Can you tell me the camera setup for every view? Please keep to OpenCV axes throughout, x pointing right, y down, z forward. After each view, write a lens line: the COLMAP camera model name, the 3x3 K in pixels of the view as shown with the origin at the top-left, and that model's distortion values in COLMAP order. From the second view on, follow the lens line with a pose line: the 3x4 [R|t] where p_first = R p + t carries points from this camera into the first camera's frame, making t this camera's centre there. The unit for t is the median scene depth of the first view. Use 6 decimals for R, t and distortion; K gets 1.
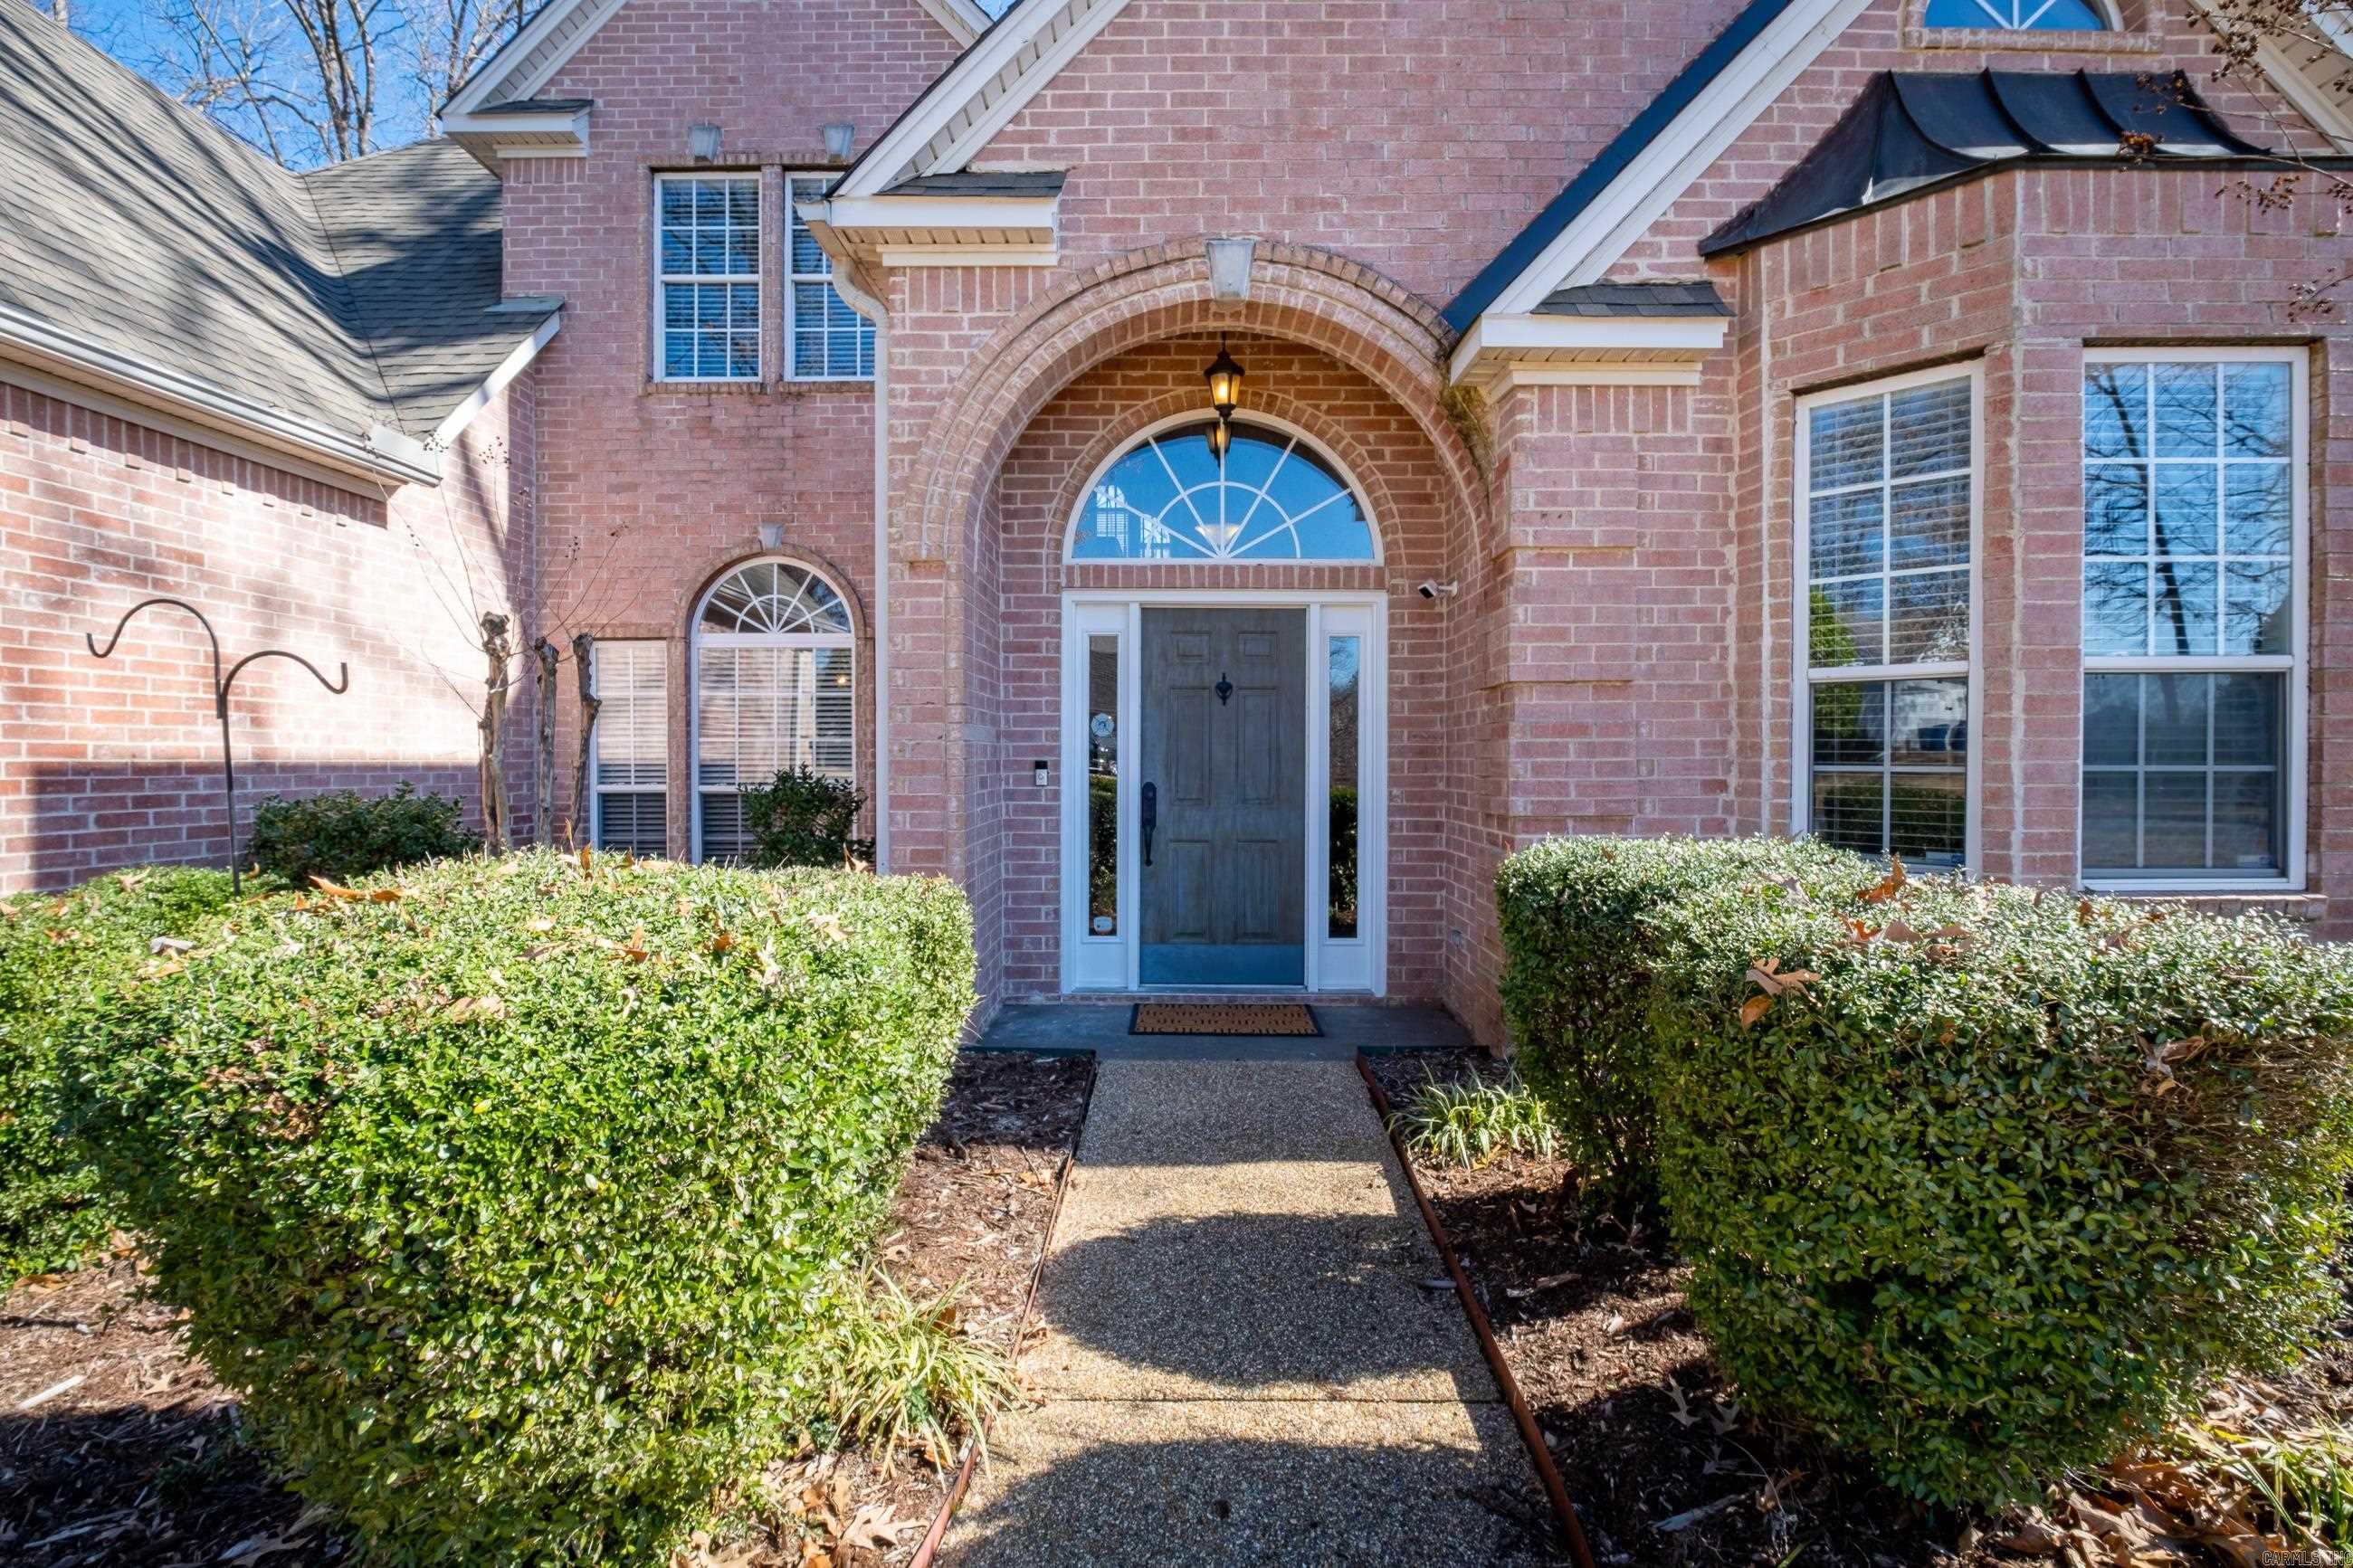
lens RADIAL K [[1068.4, 0, 1184.6], [0, 1068.4, 763.9], [0, 0, 1]] dist [-0.014602, 0.000728]
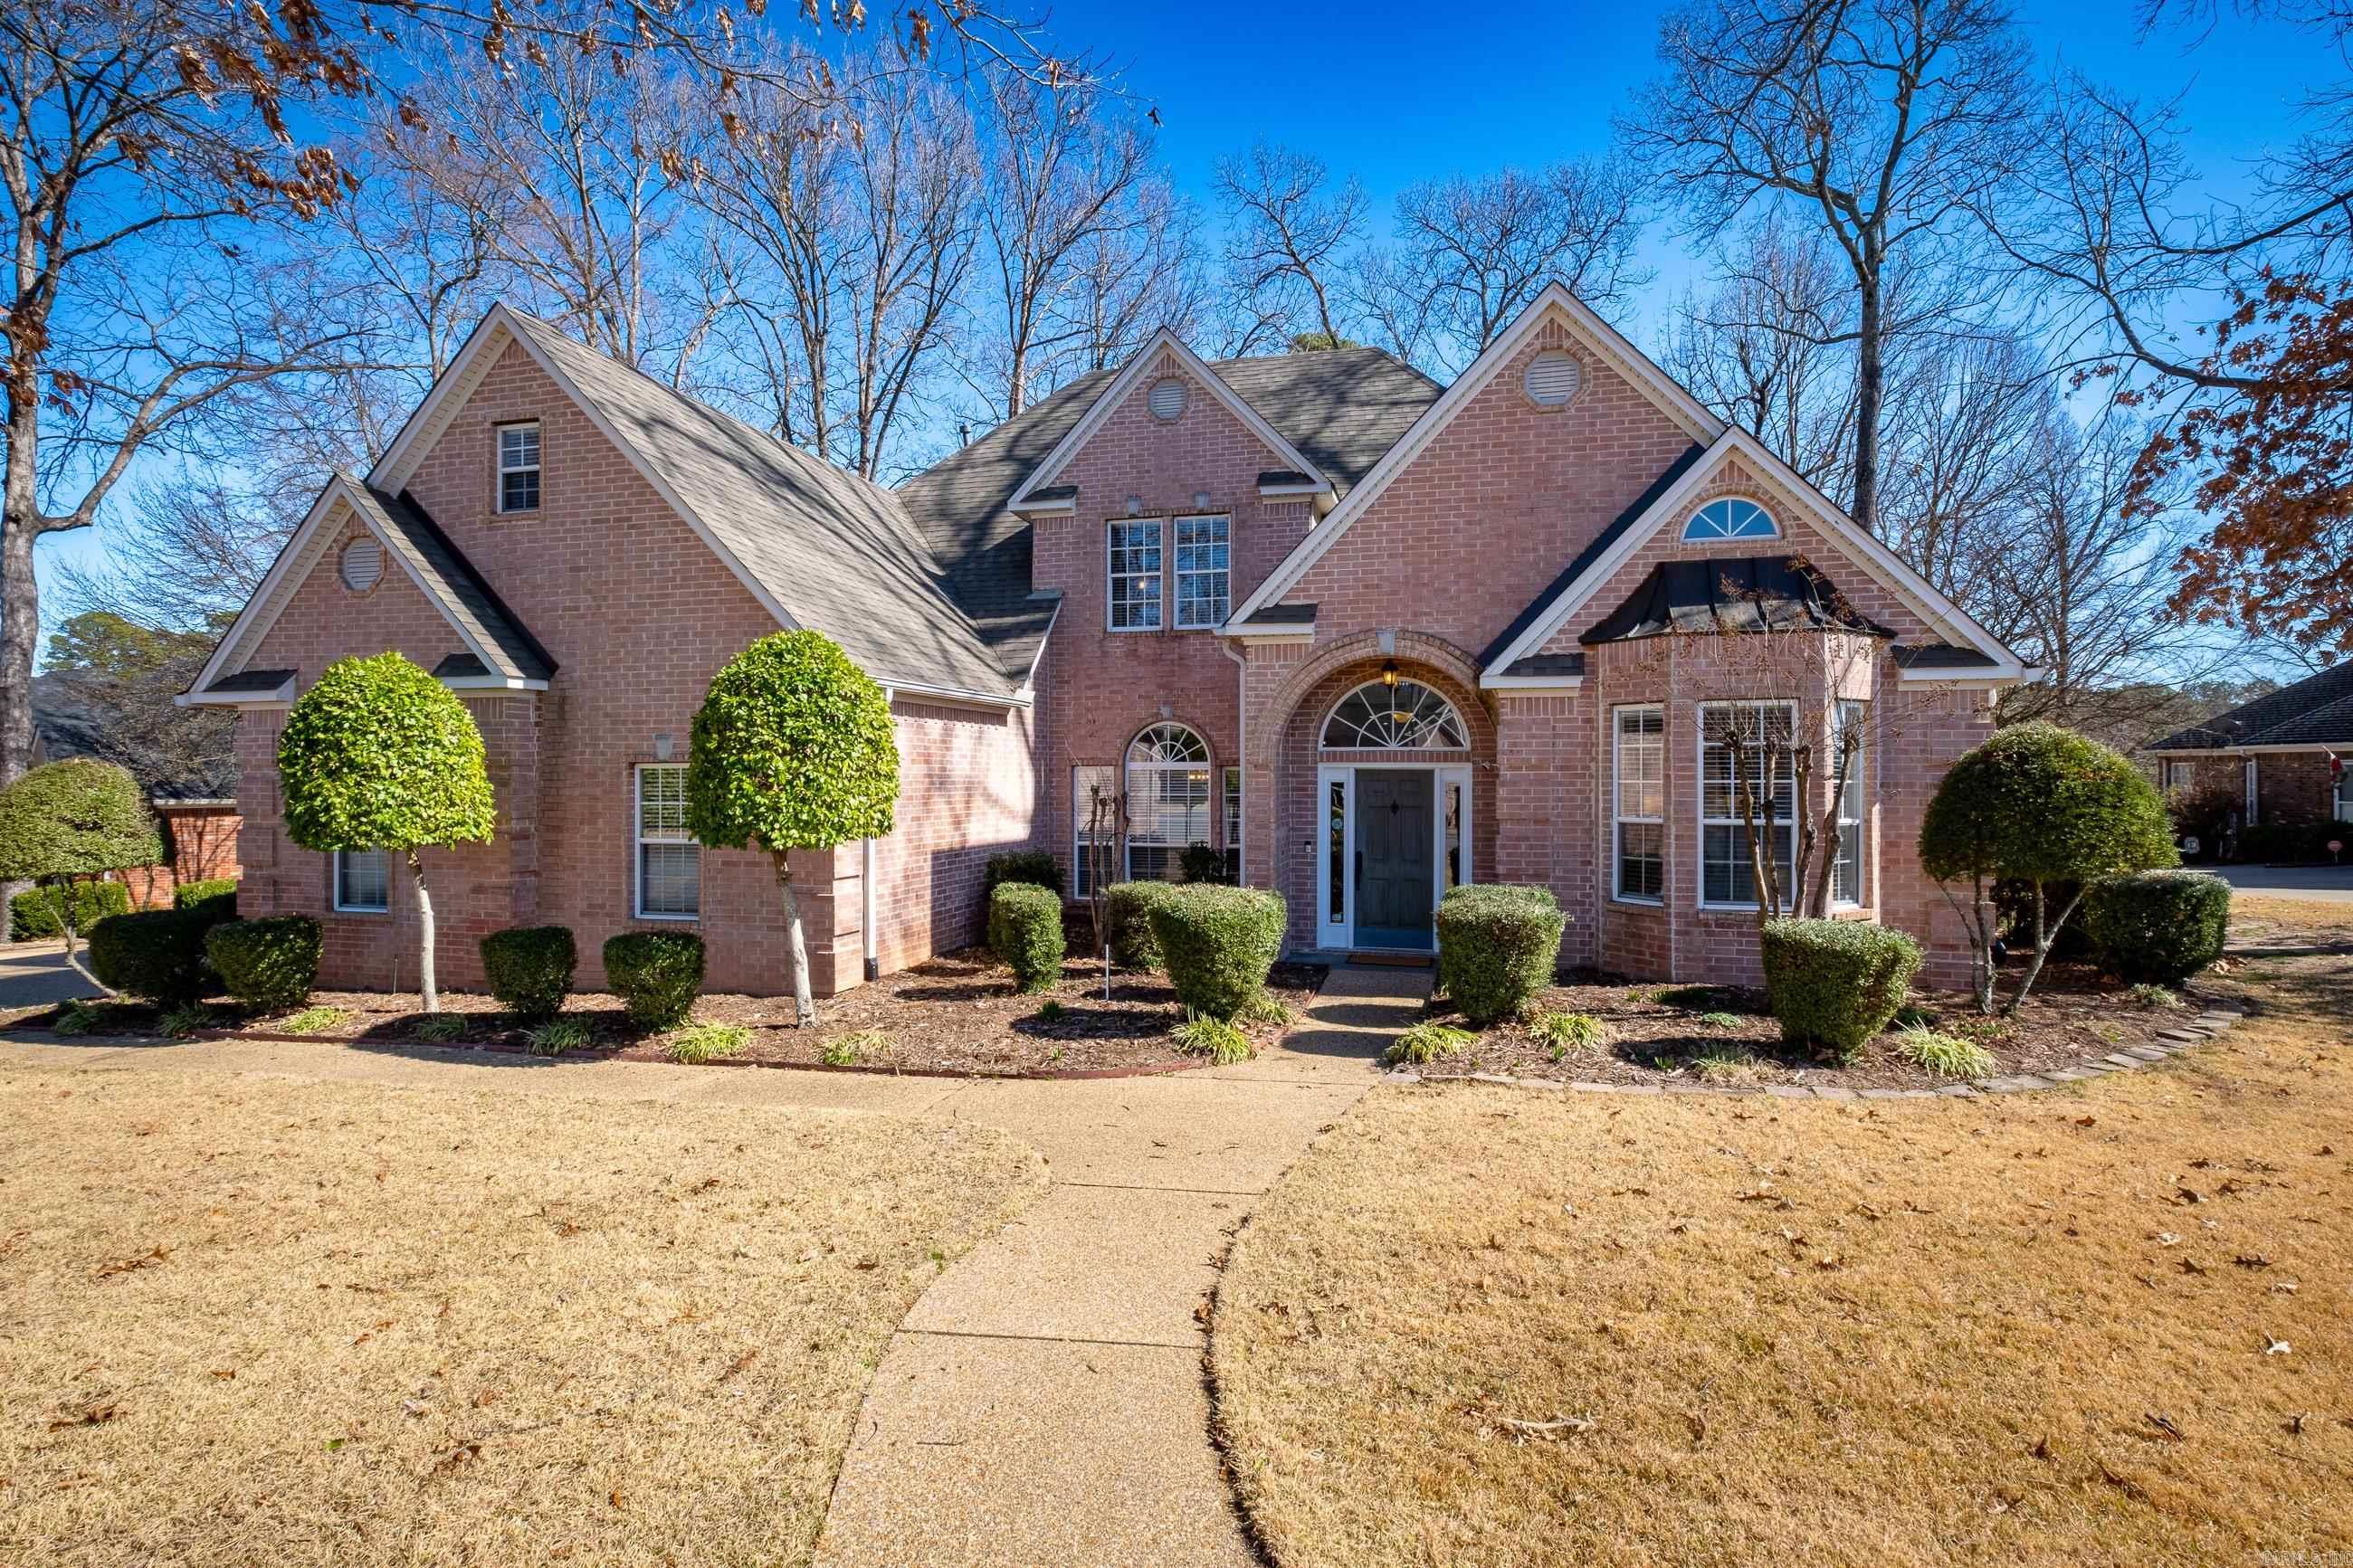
lens RADIAL K [[1068.4, 0, 1184.6], [0, 1068.4, 763.9], [0, 0, 1]] dist [-0.014602, 0.000728]
pose [[0.967534, -0.002989, -0.252722, 0.213045], [-0.002750, 0.999746, -0.022353, -0.136293], [0.252725, 0.022322, 0.967281, -1.448250]]
